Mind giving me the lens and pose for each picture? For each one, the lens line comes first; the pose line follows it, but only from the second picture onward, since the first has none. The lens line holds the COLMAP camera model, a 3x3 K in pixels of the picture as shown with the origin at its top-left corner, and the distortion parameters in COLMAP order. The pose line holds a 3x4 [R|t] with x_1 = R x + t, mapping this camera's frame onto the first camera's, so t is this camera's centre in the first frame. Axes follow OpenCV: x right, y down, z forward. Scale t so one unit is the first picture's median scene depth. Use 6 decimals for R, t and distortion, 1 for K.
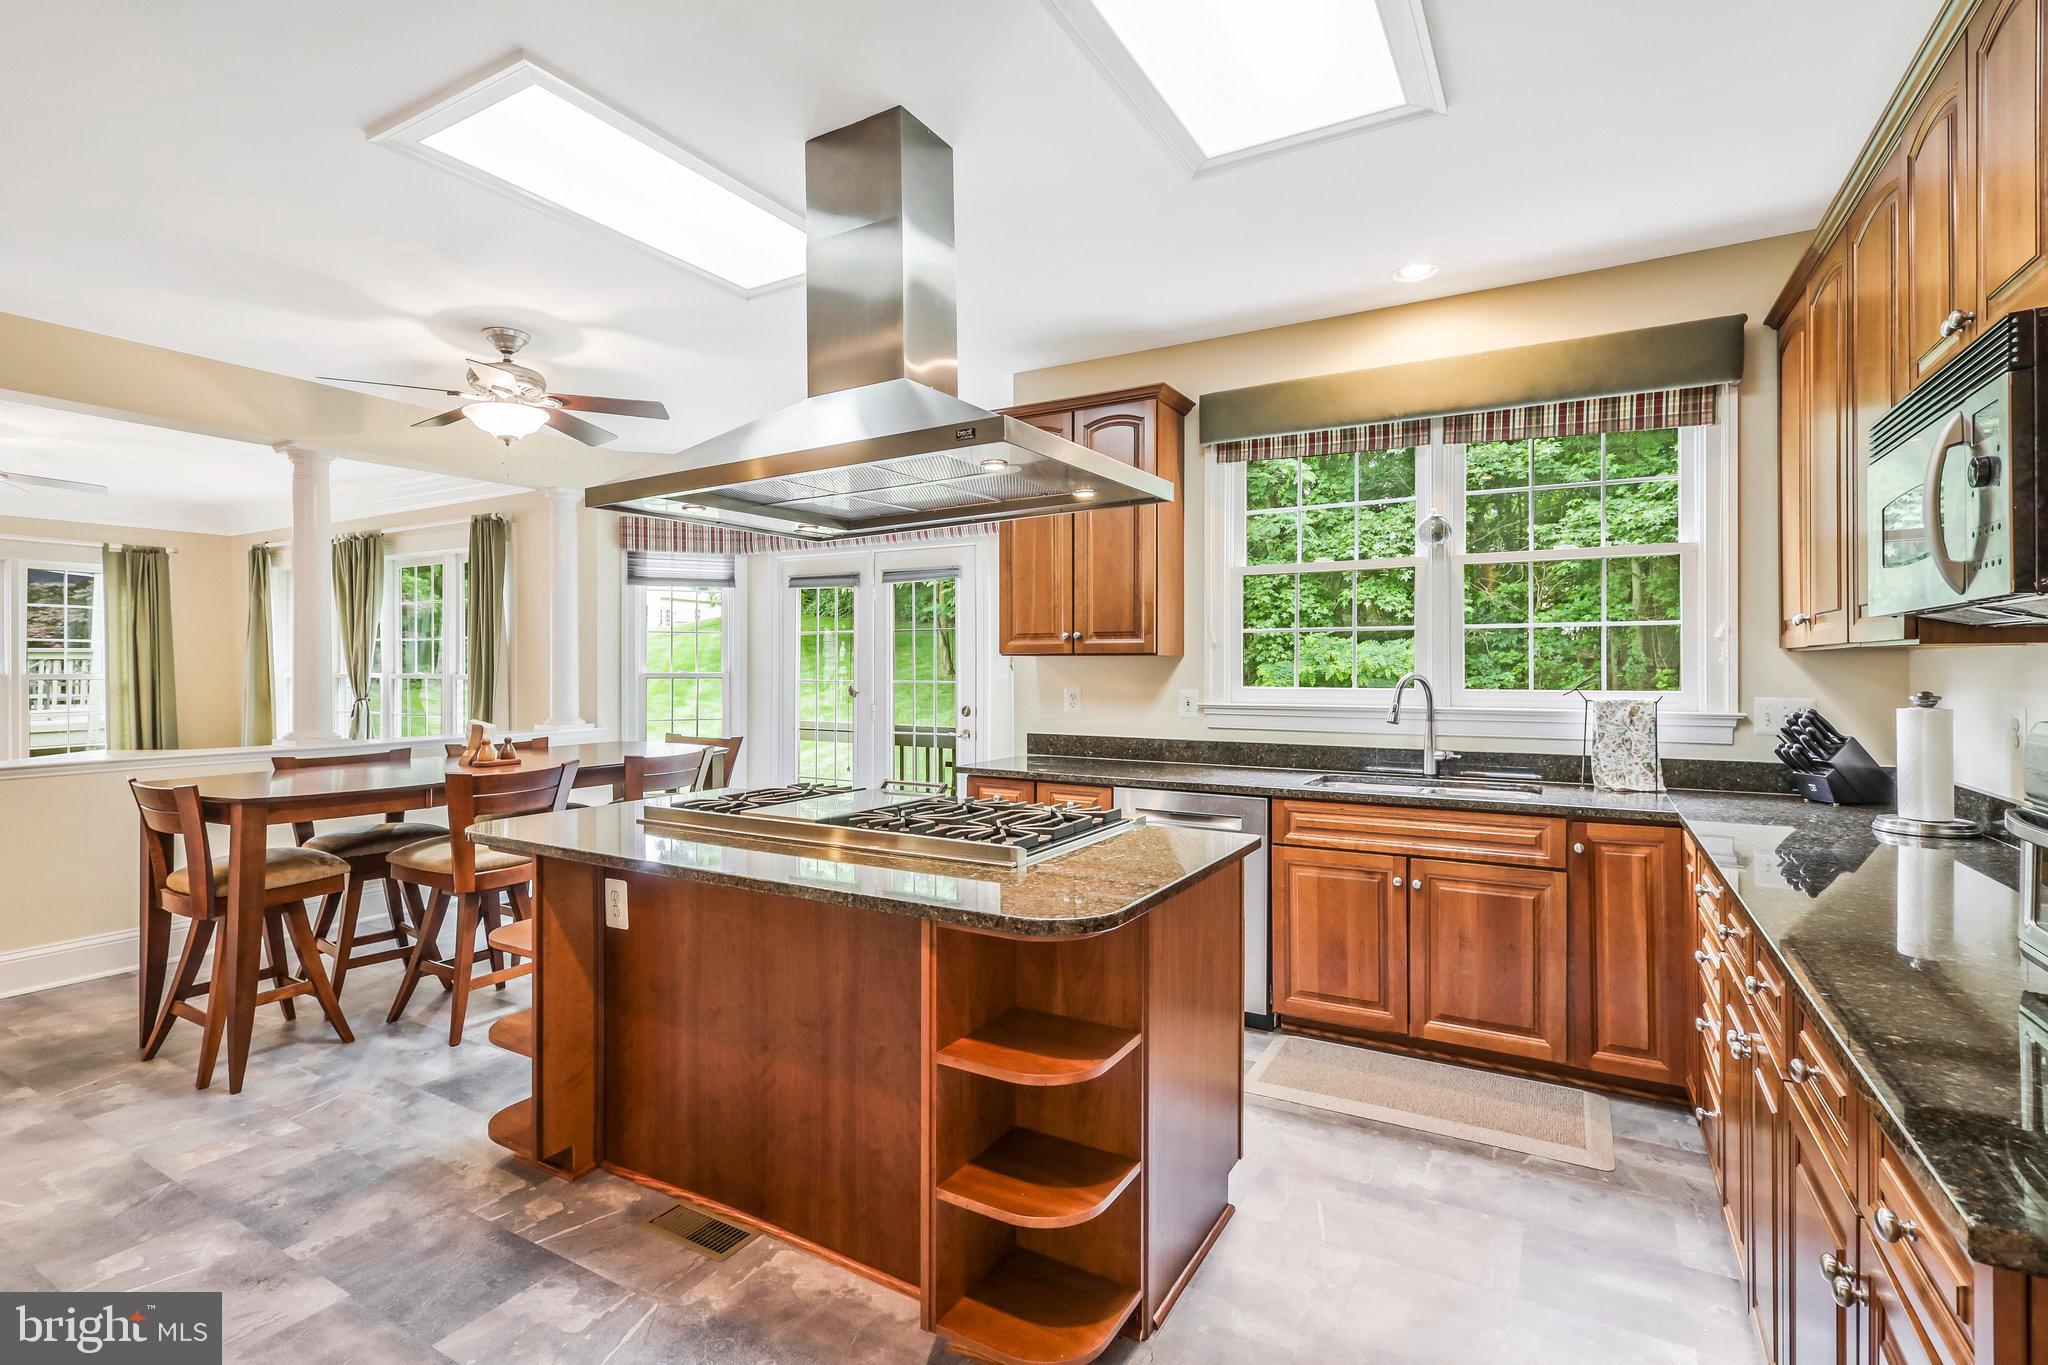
lens RADIAL K [[977.8, 0, 1010.3], [0, 977.8, 685.5], [0, 0, 1]] dist [-0.000083, 0.000976]
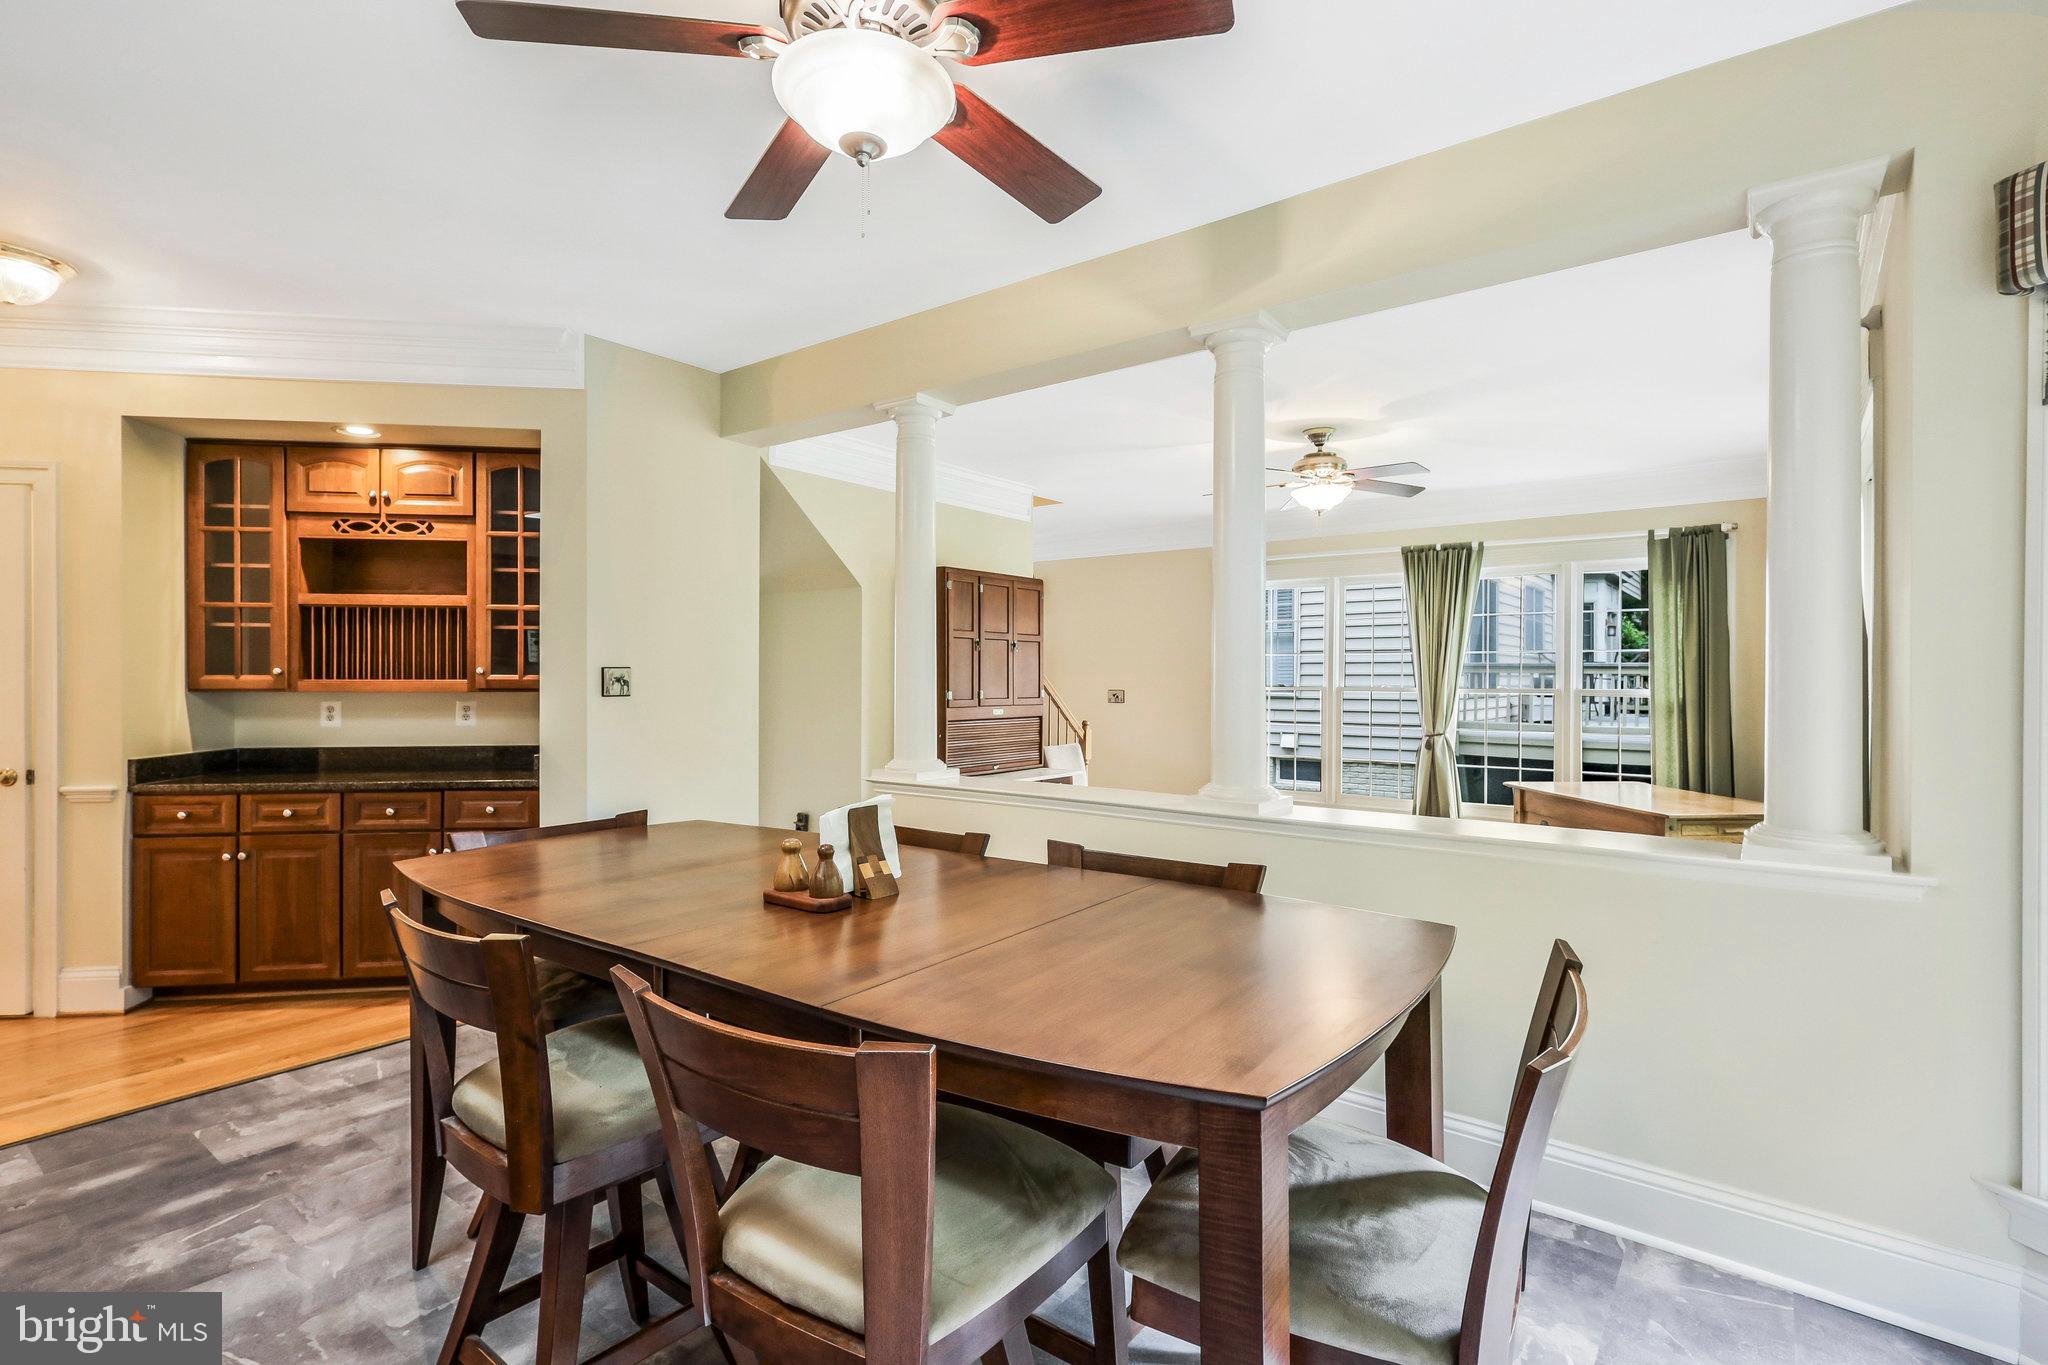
lens RADIAL K [[951.4, 0, 1024.0], [0, 951.4, 682.5], [0, 0, 1]] dist [-0.001698, -0.000213]
pose [[-0.131475, 0.009731, -0.991272, -0.057409], [-0.022335, 0.999669, 0.012775, -0.015192], [0.991068, 0.023819, -0.131214, 0.577433]]
